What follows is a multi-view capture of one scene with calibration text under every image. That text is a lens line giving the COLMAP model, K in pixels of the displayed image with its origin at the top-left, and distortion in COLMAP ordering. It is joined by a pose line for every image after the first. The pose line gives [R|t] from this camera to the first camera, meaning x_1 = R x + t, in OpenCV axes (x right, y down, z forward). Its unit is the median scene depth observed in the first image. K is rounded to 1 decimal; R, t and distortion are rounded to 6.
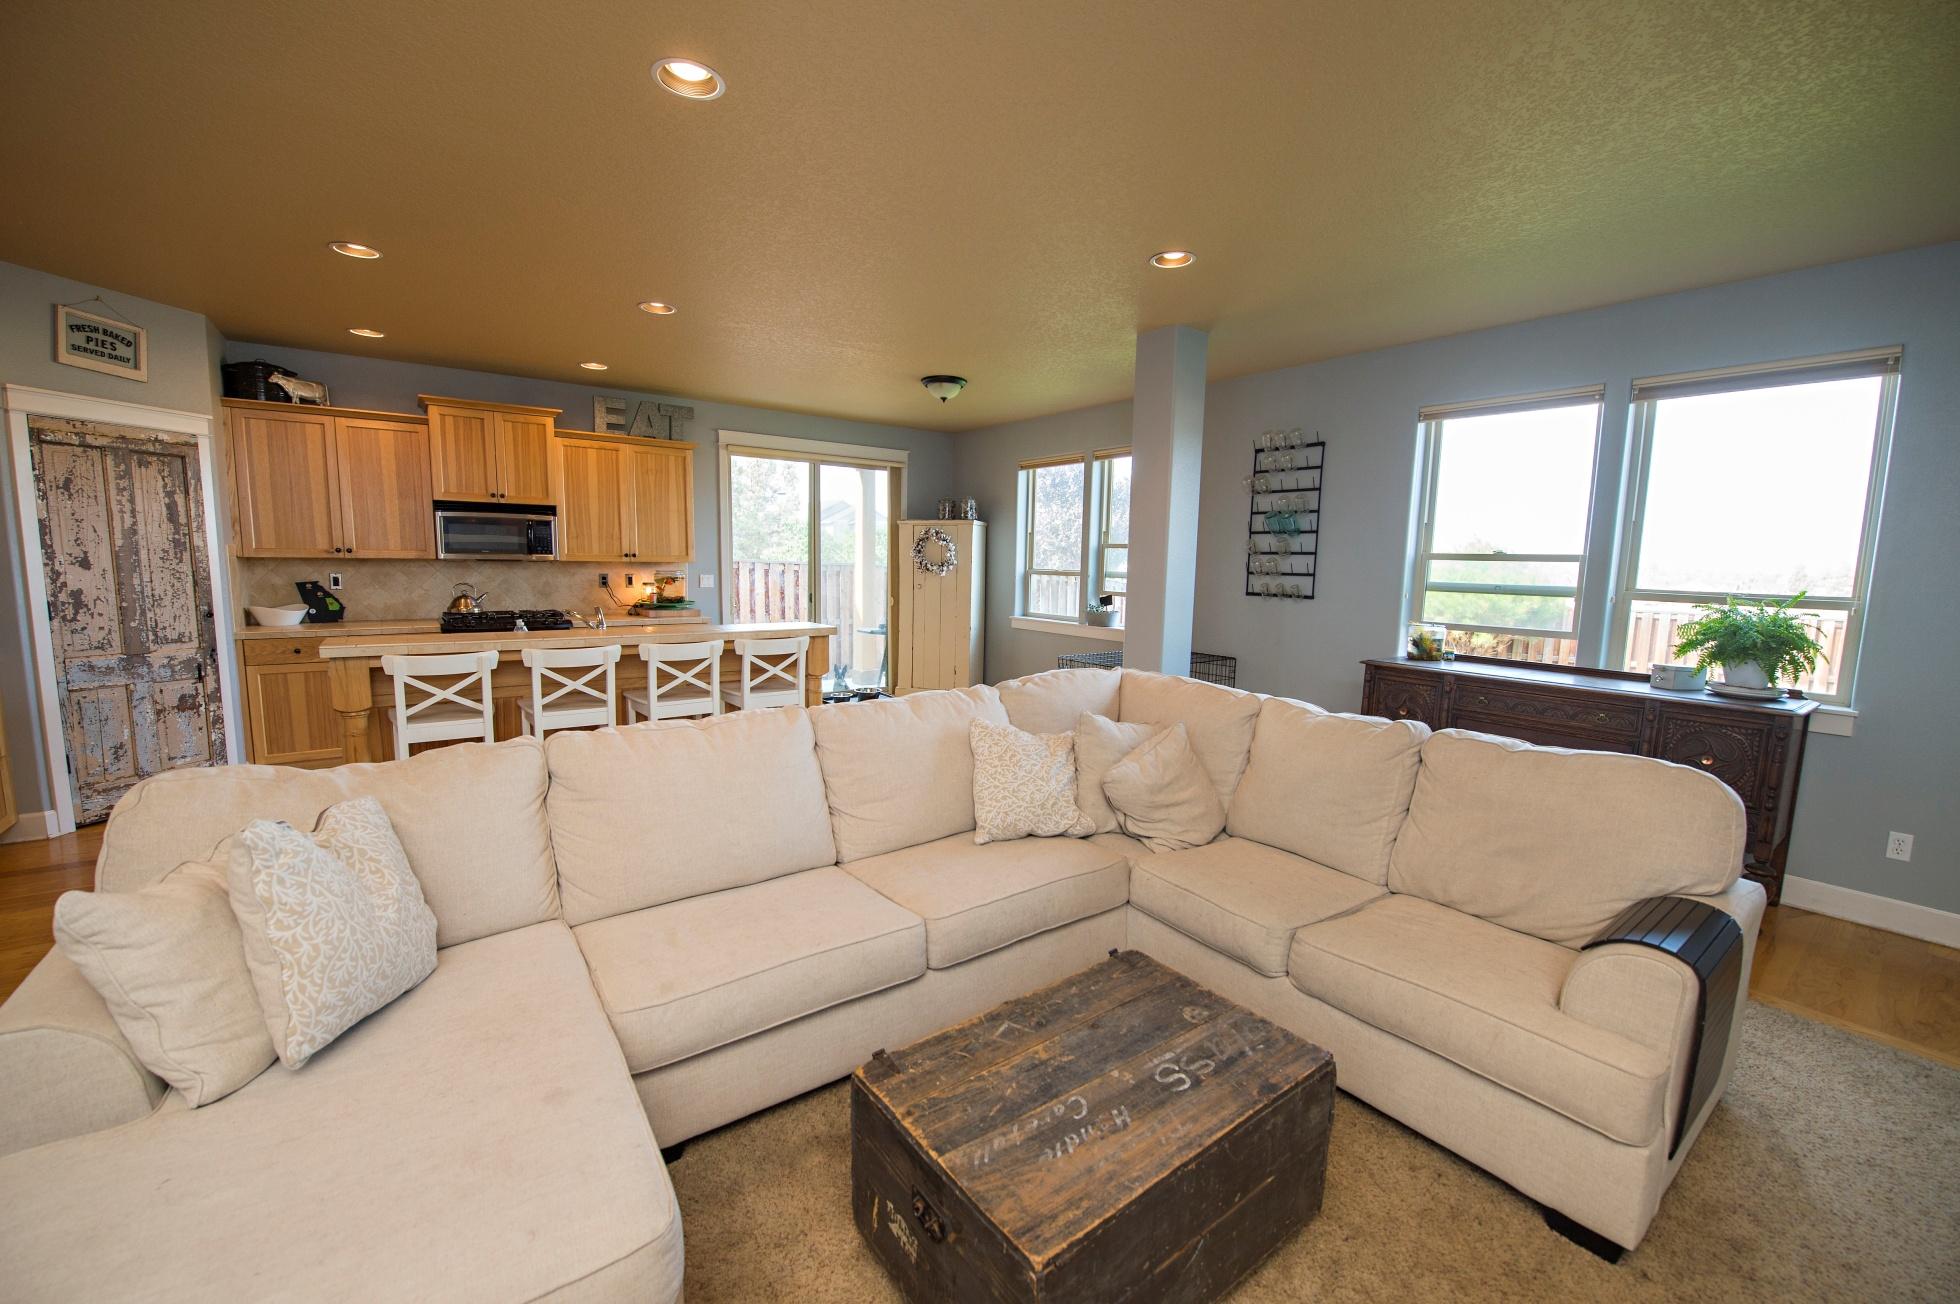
lens RADIAL K [[777.5, 0, 979.7], [0, 777.5, 657.1], [0, 0, 1]] dist [-0.016443, -0.001598]
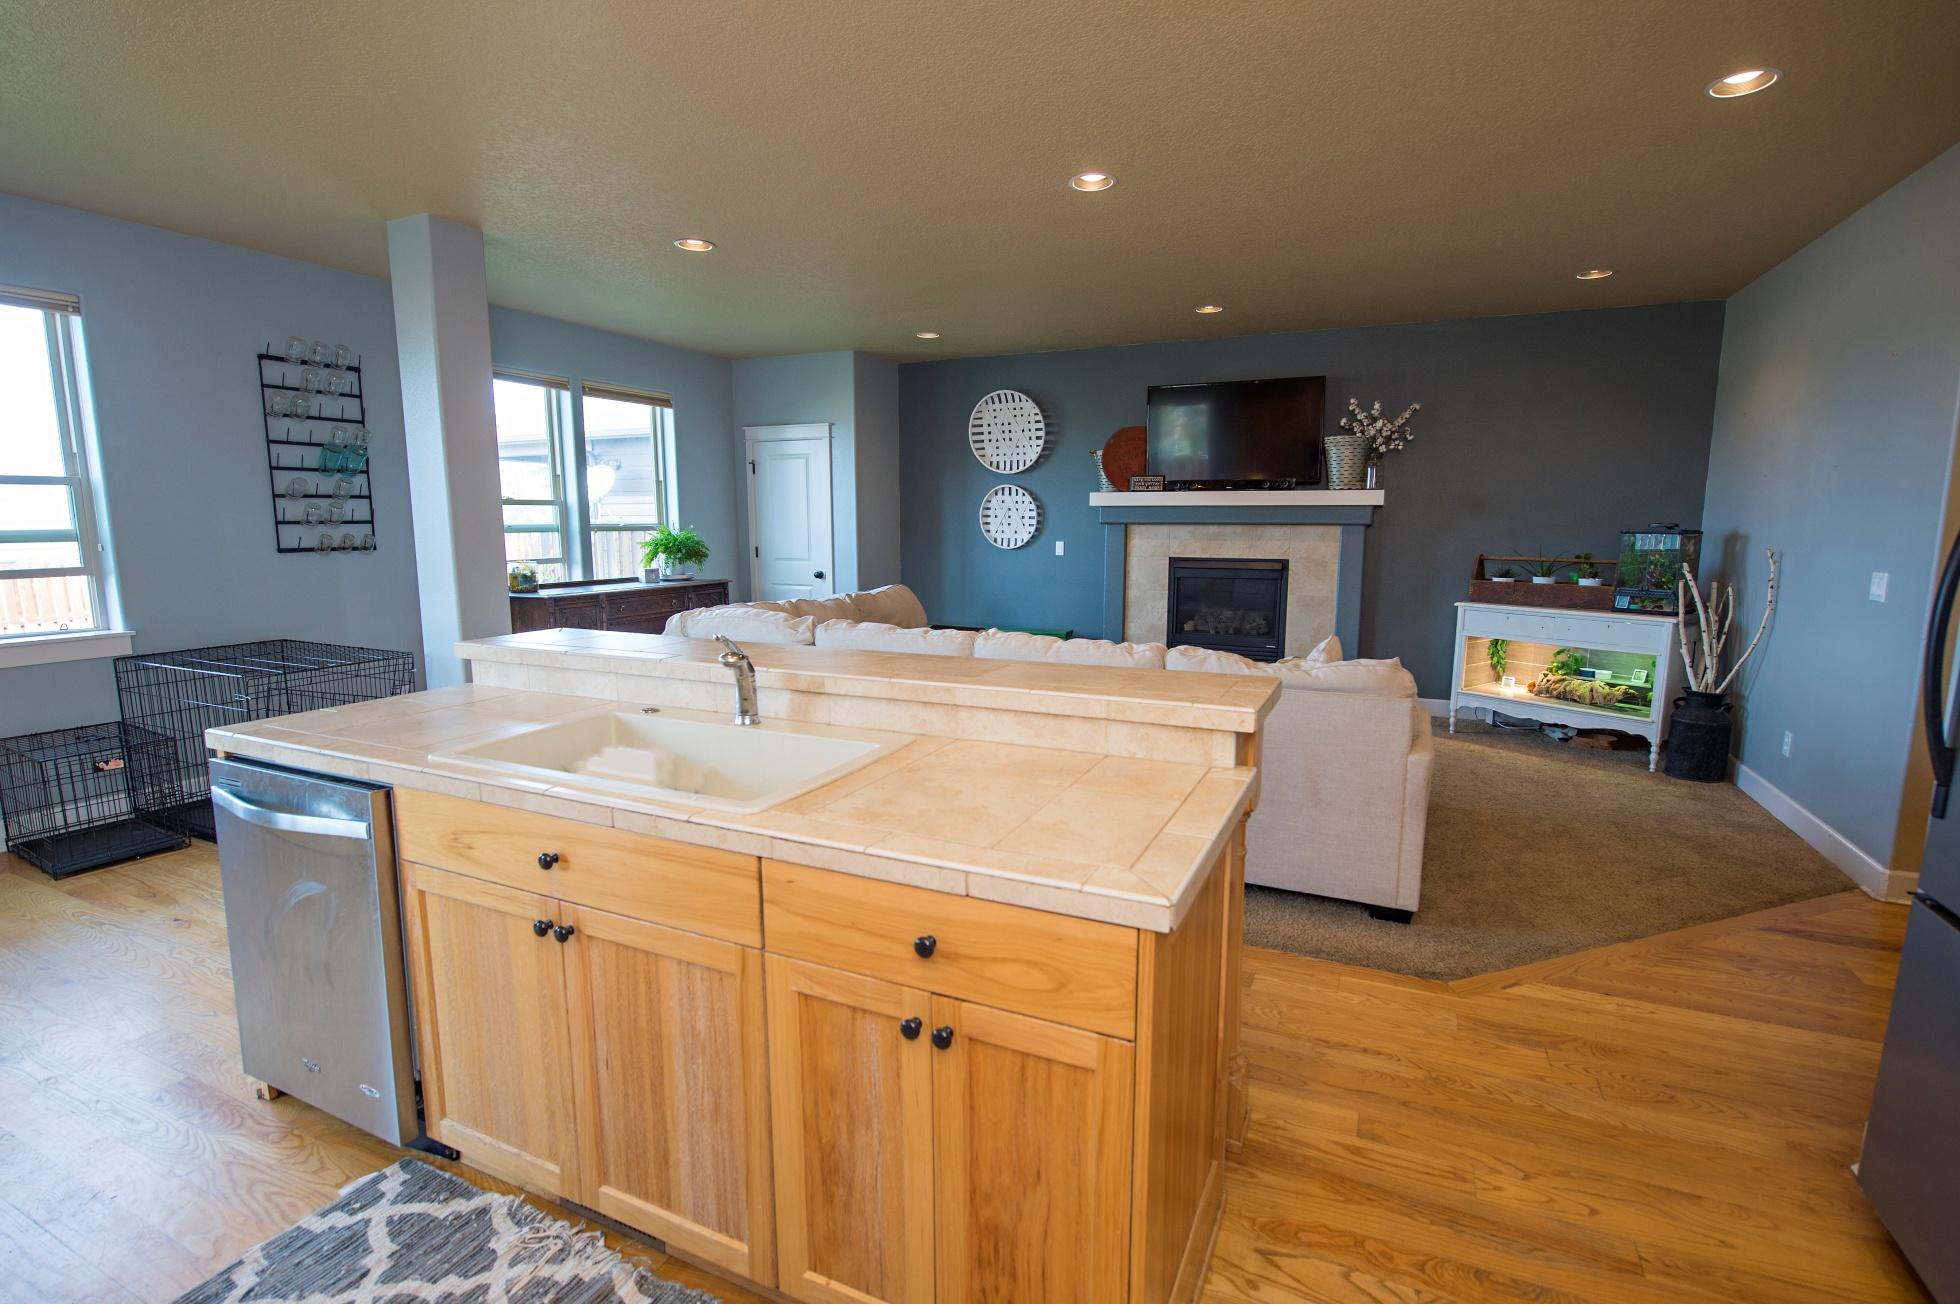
lens RADIAL K [[922.3, 0, 980.2], [0, 922.3, 655.1], [0, 0, 1]] dist [-0.001093, 0.000076]
pose [[-0.473077, -0.152535, 0.867716, -0.968956], [0.098443, 0.969578, 0.224113, -0.150137], [-0.875504, 0.191443, -0.443669, 1.059048]]
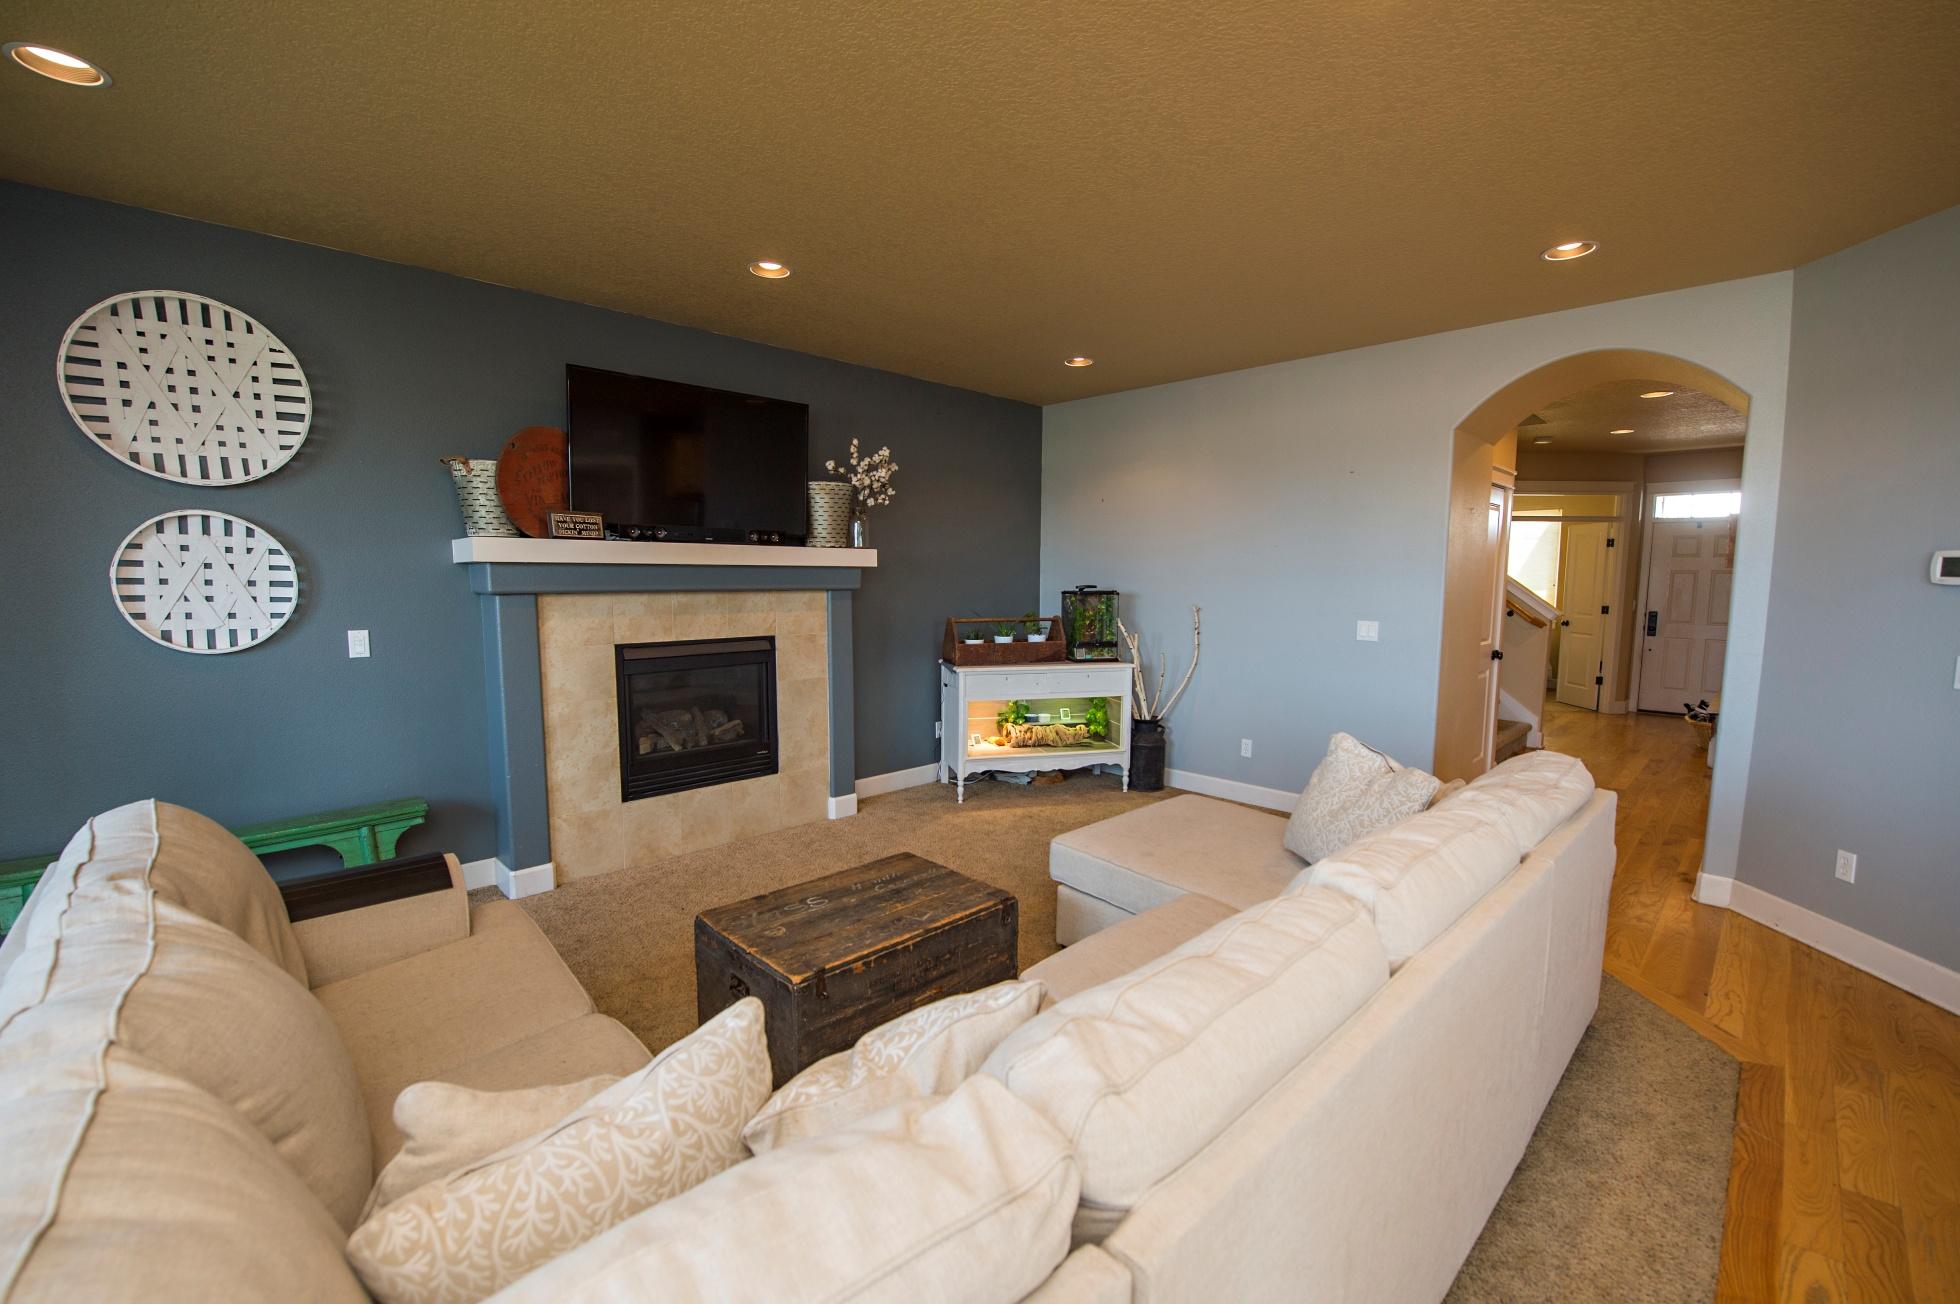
lens RADIAL K [[799.1, 0, 969.4], [0, 799.1, 659.2], [0, 0, 1]] dist [-0.015679, -0.001063]
pose [[-0.991685, -0.012021, -0.128127, 0.056263], [-0.040560, 0.974079, 0.222542, -0.116254], [0.122130, 0.225888, -0.966467, 0.913813]]
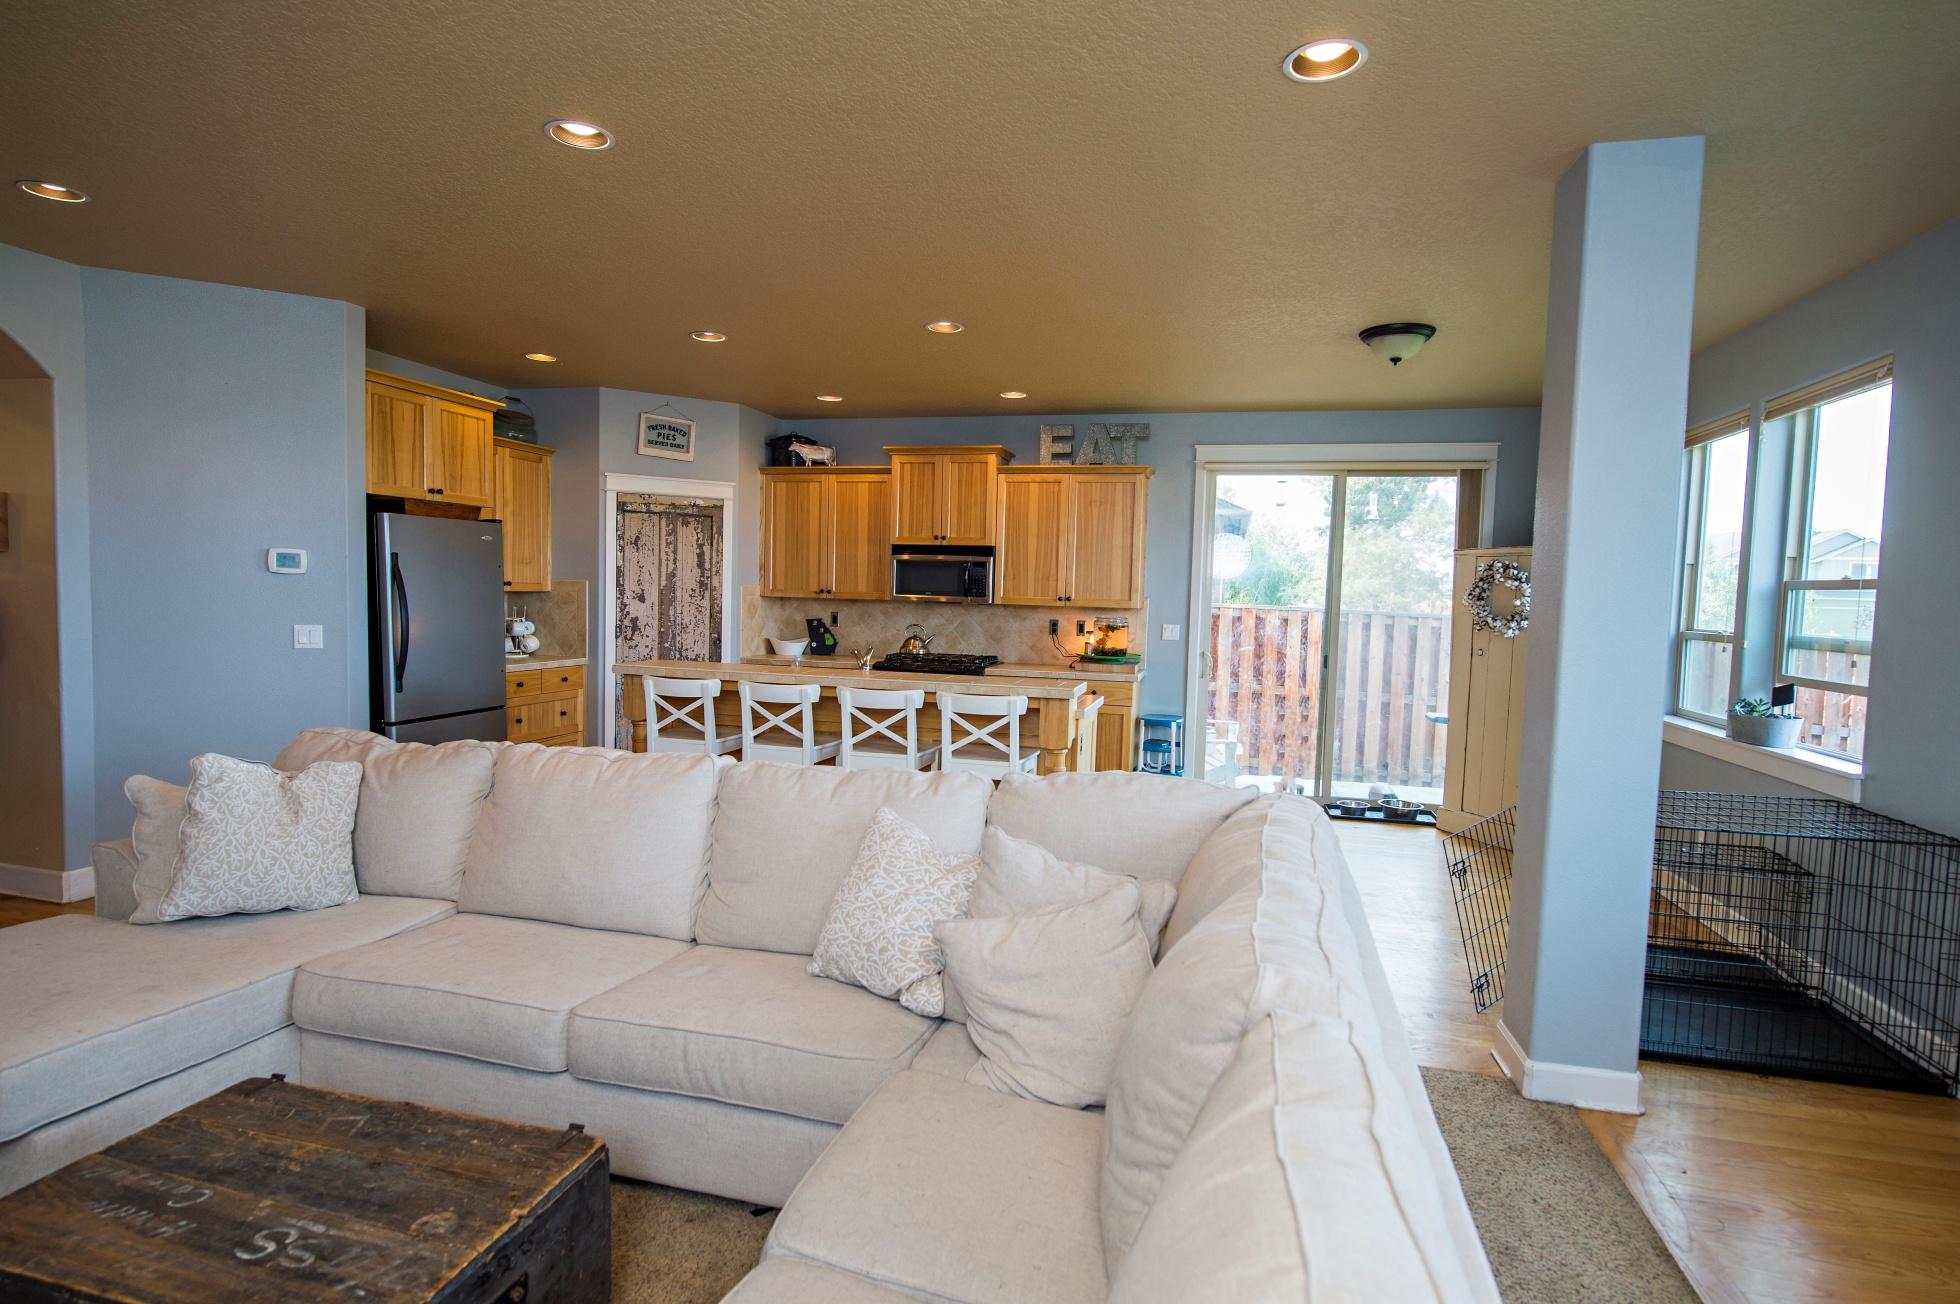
lens RADIAL K [[991.7, 0, 977.7], [0, 991.7, 660.4], [0, 0, 1]] dist [-0.000327, -0.003540]
pose [[0.626790, 0.051924, -0.777456, 0.520998], [-0.112655, 0.993333, -0.024481, -0.032584], [0.771002, 0.102929, 0.628460, 0.315668]]
